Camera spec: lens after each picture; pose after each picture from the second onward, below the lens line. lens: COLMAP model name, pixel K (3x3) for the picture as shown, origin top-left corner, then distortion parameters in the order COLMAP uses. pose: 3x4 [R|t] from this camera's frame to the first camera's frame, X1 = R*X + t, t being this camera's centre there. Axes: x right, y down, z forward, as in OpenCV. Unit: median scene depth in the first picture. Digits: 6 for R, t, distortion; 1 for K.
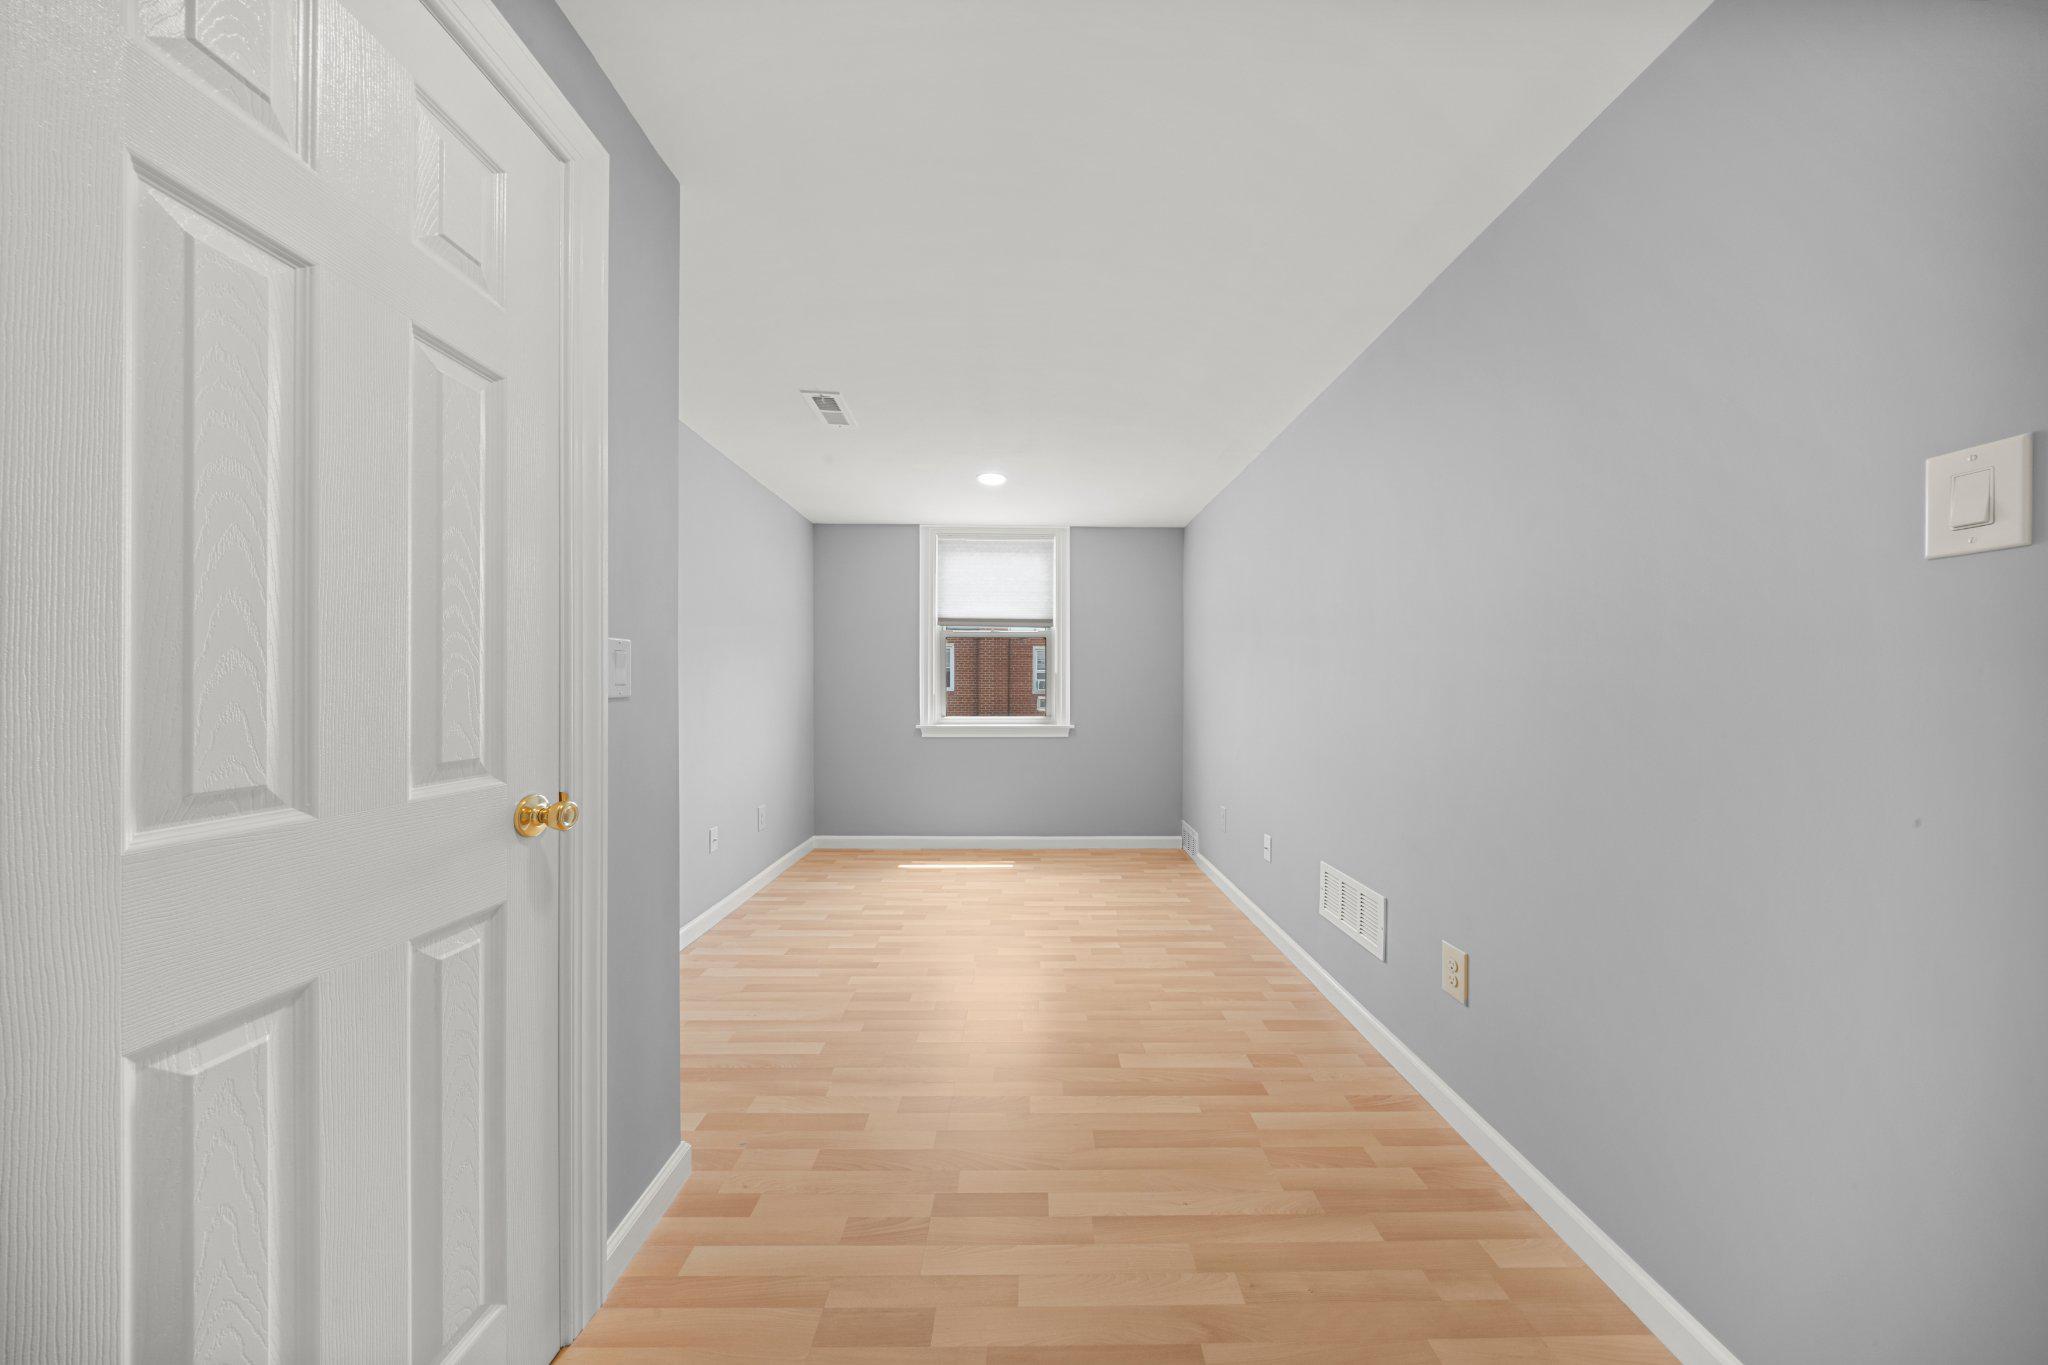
lens RADIAL K [[607.4, 0, 1033.0], [0, 607.4, 688.8], [0, 0, 1]] dist [0.006771, -0.002502]
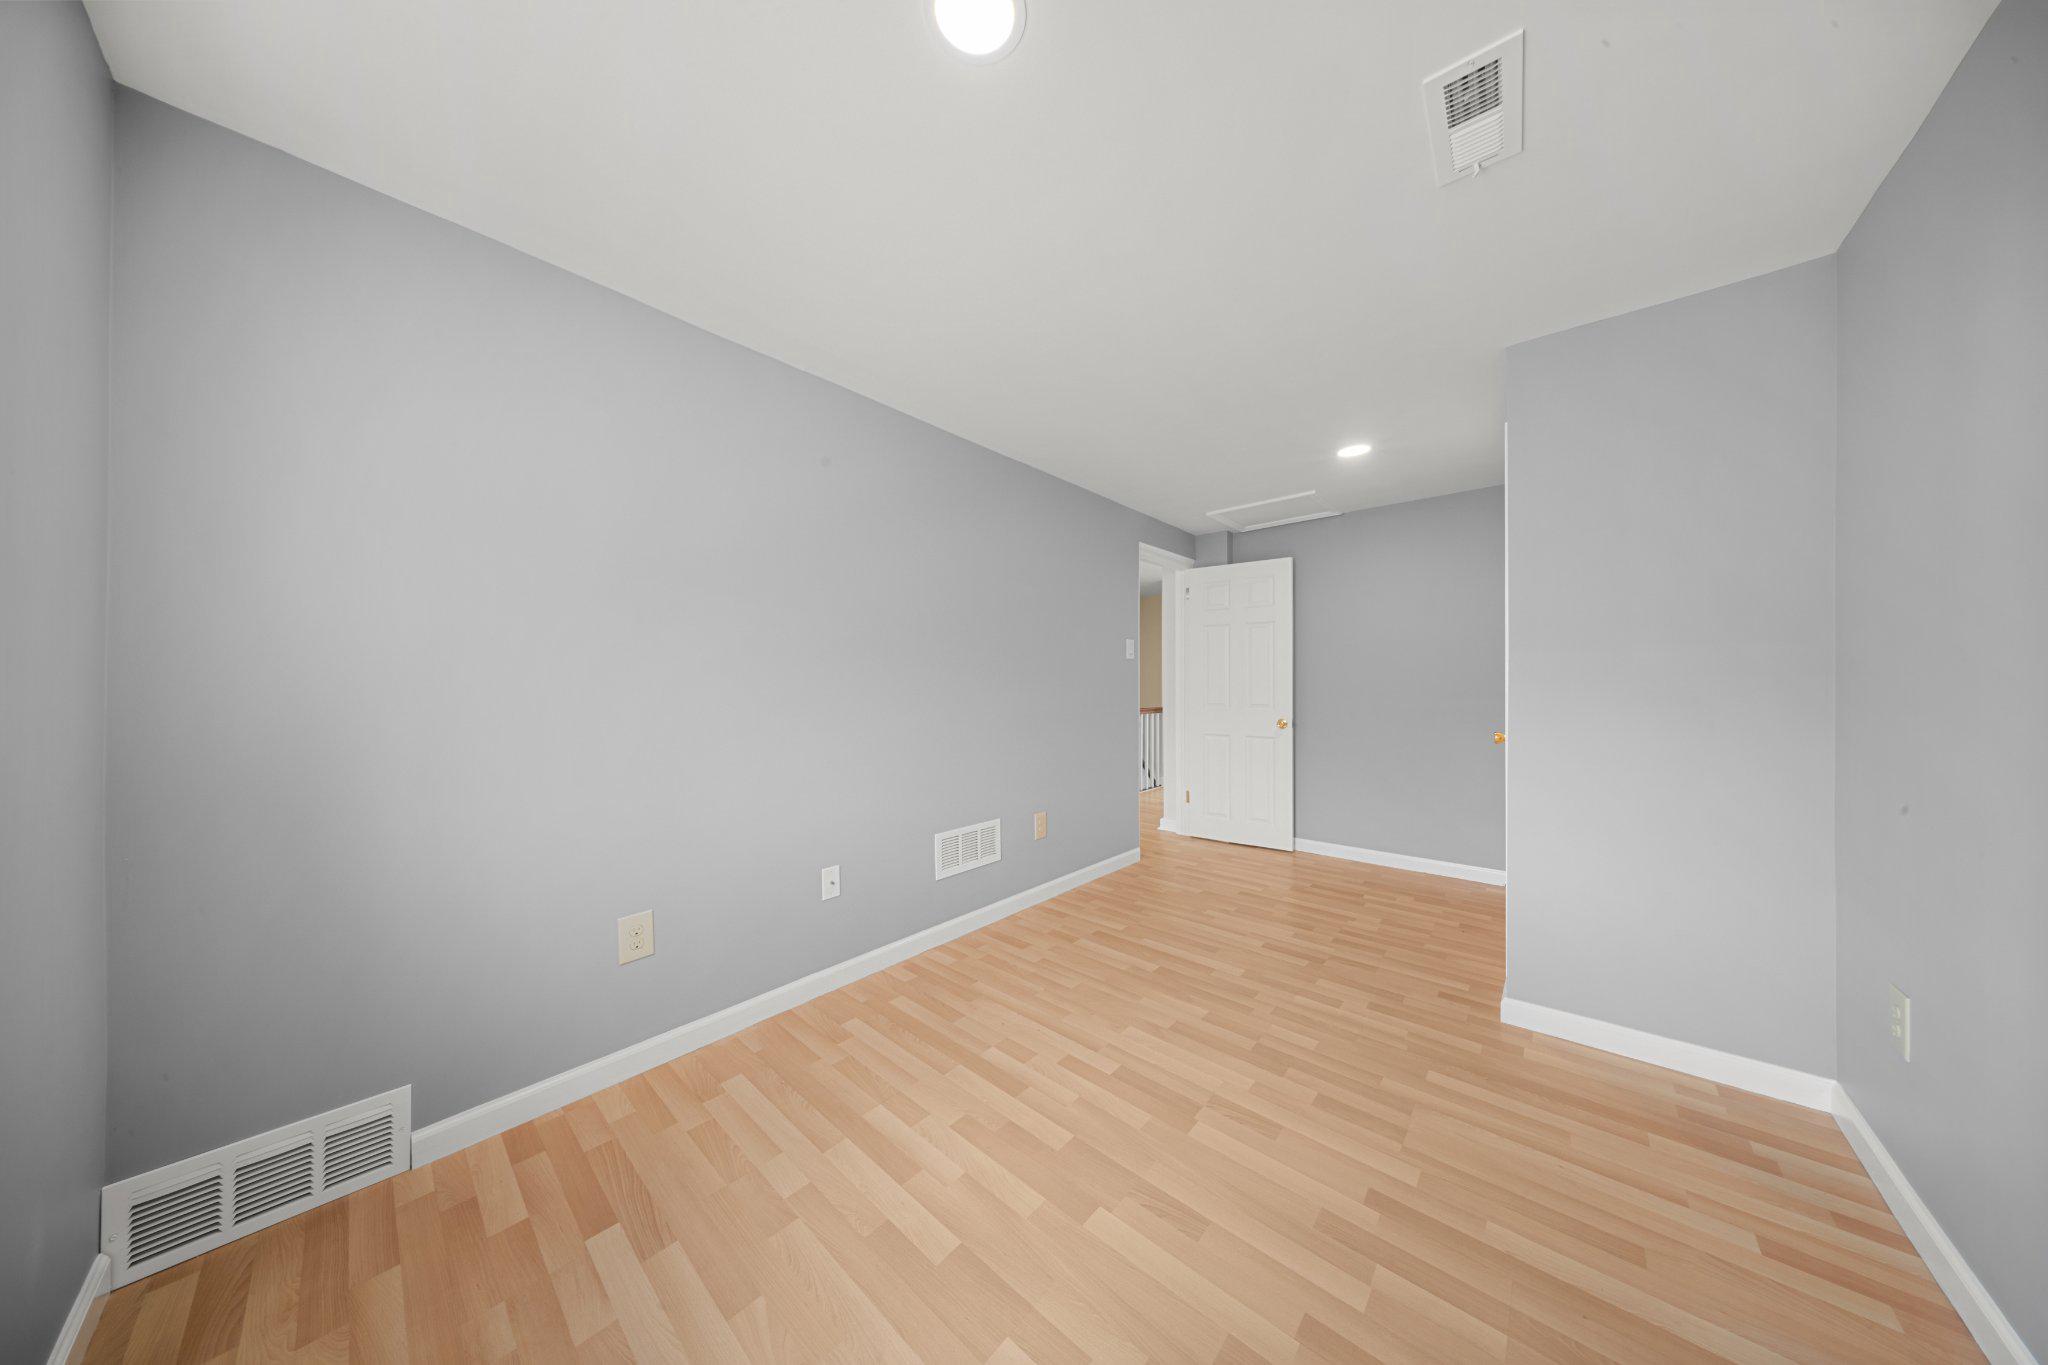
lens RADIAL K [[607.4, 0, 1033.0], [0, 607.4, 688.8], [0, 0, 1]] dist [0.006771, -0.002502]
pose [[-0.747397, -0.008411, 0.664325, -0.480934], [0.001417, 0.999897, 0.014254, -0.009927], [-0.664376, 0.011595, -0.747308, 1.967987]]
